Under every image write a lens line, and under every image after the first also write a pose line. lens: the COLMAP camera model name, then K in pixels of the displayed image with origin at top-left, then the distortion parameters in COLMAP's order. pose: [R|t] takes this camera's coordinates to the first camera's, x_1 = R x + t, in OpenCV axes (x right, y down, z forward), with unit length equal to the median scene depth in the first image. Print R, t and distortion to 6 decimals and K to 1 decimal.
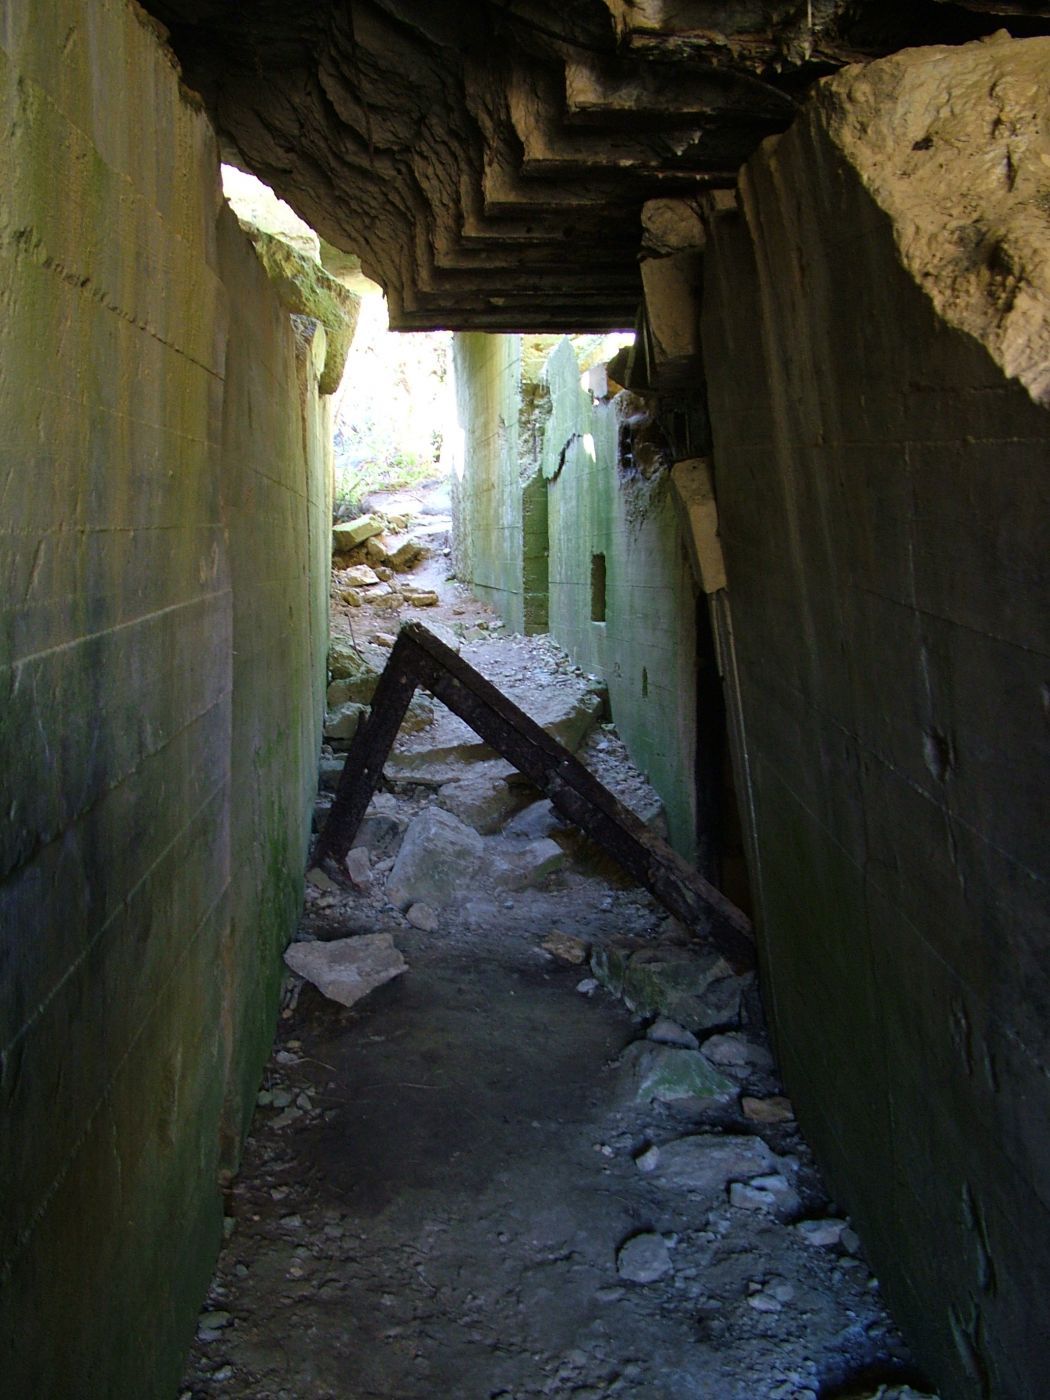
lens RADIAL K [[1456.0, 0, 525.0], [0, 1456.0, 700.0], [0, 0, 1]] dist [-0.127844, 0.105077]
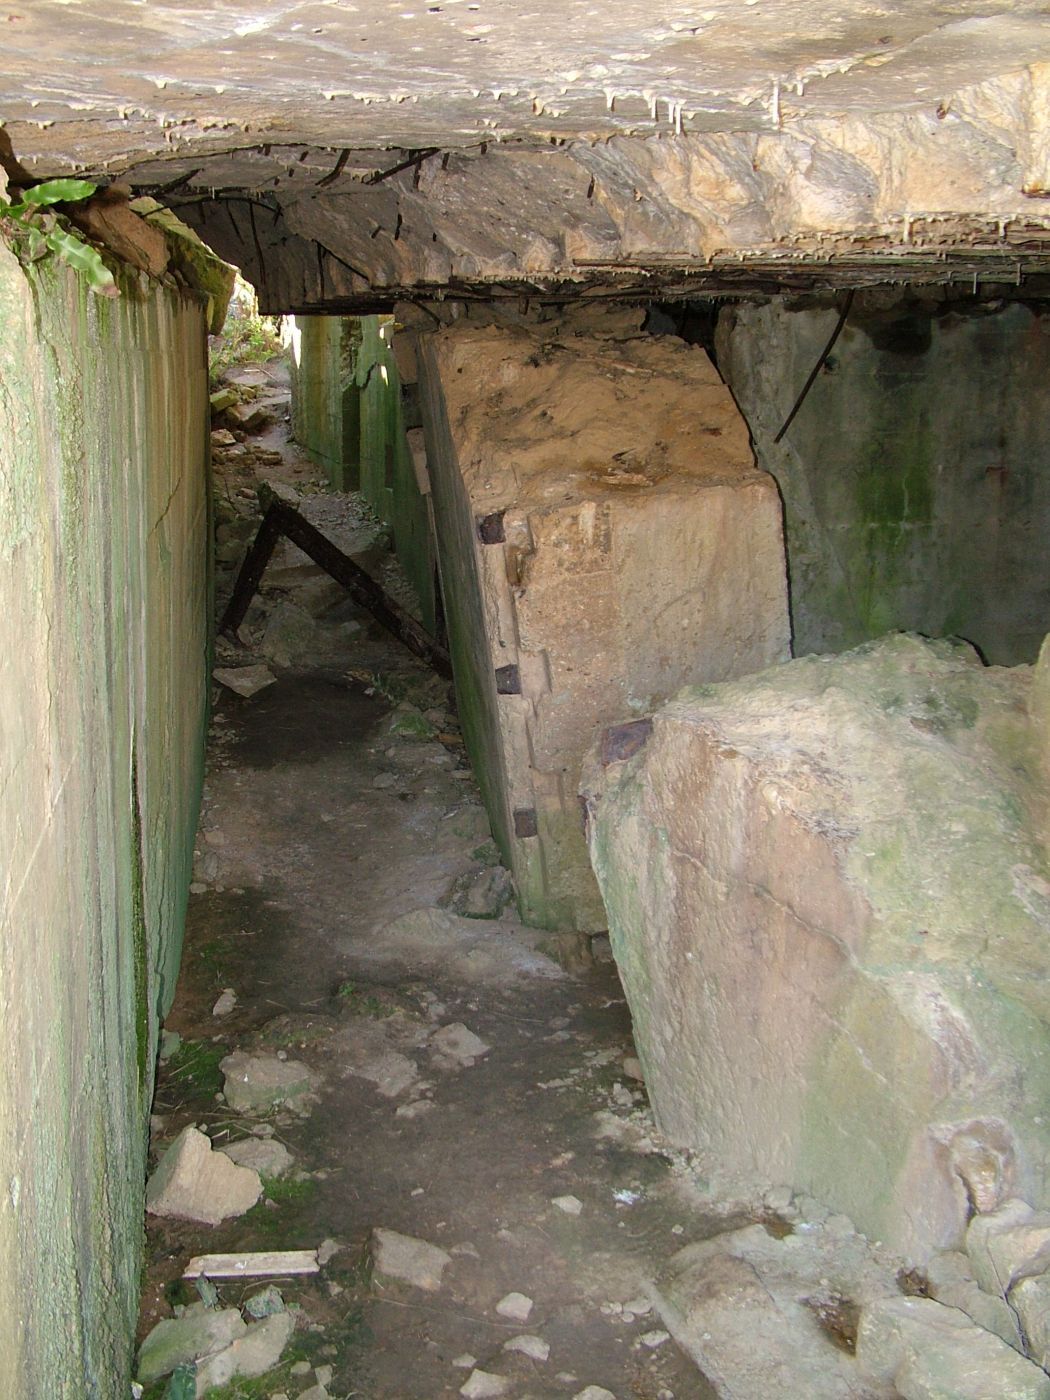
lens RADIAL K [[1456.0, 0, 525.0], [0, 1456.0, 700.0], [0, 0, 1]] dist [-0.127844, 0.105077]
pose [[0.993329, 0.000540, 0.115315, 0.013671], [-0.014390, 0.992753, 0.119305, -0.013647], [-0.114415, -0.120169, 0.986138, -0.513051]]
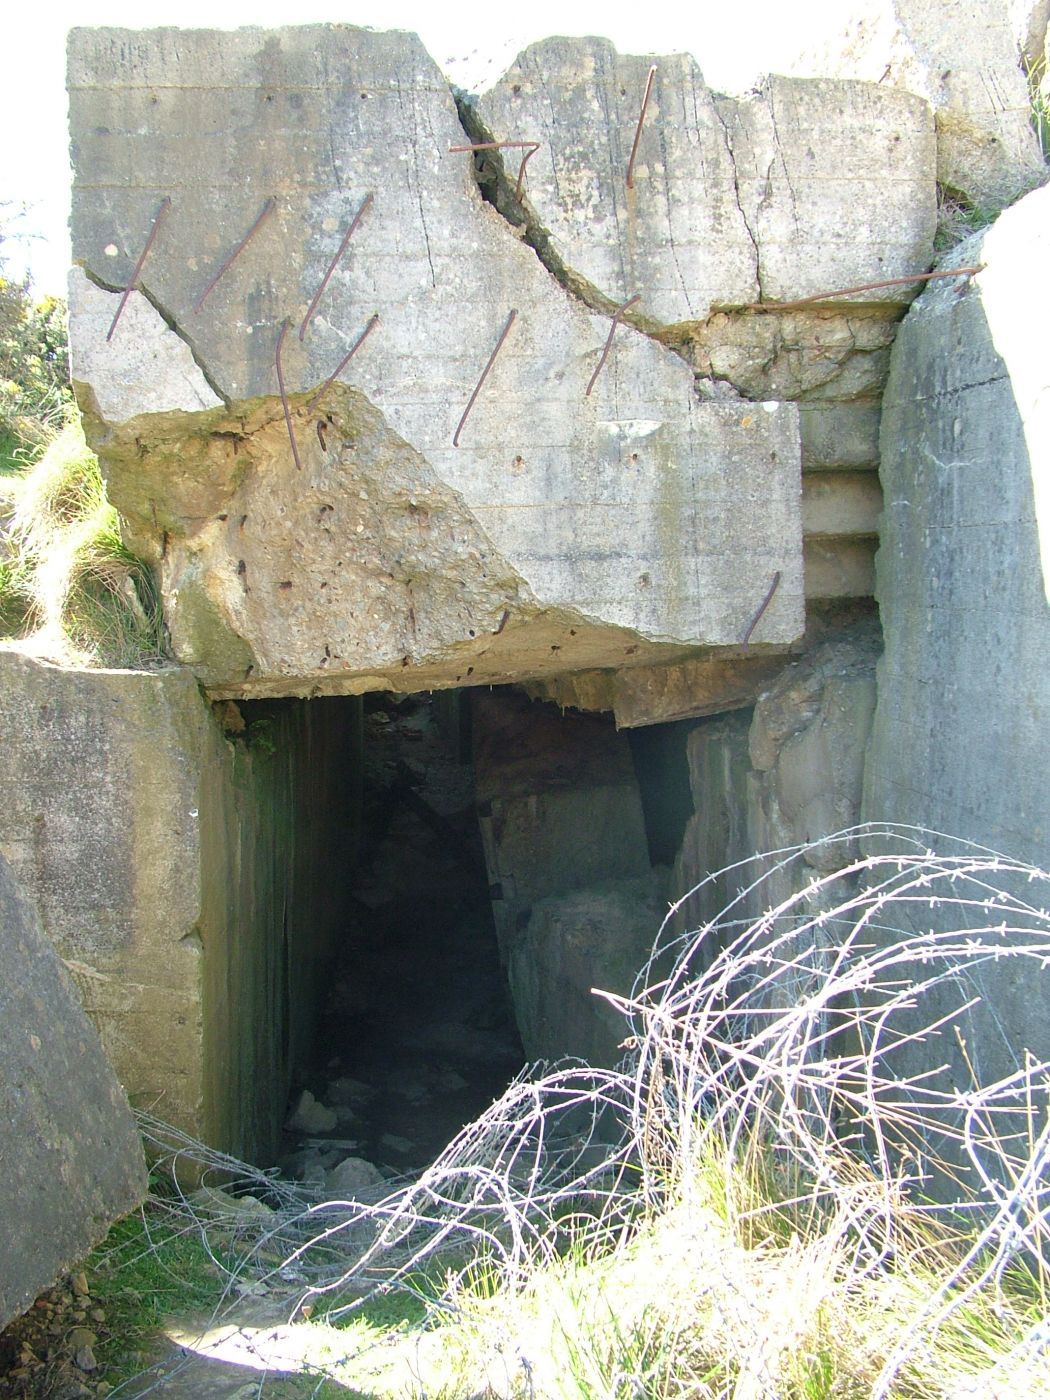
lens RADIAL K [[1456.0, 0, 525.0], [0, 1456.0, 700.0], [0, 0, 1]] dist [-0.127844, 0.105077]
pose [[0.999892, 0.005780, -0.013494, 0.120046], [-0.006356, 0.999054, -0.043016, -0.049442], [0.013232, 0.043098, 0.998983, -1.051231]]
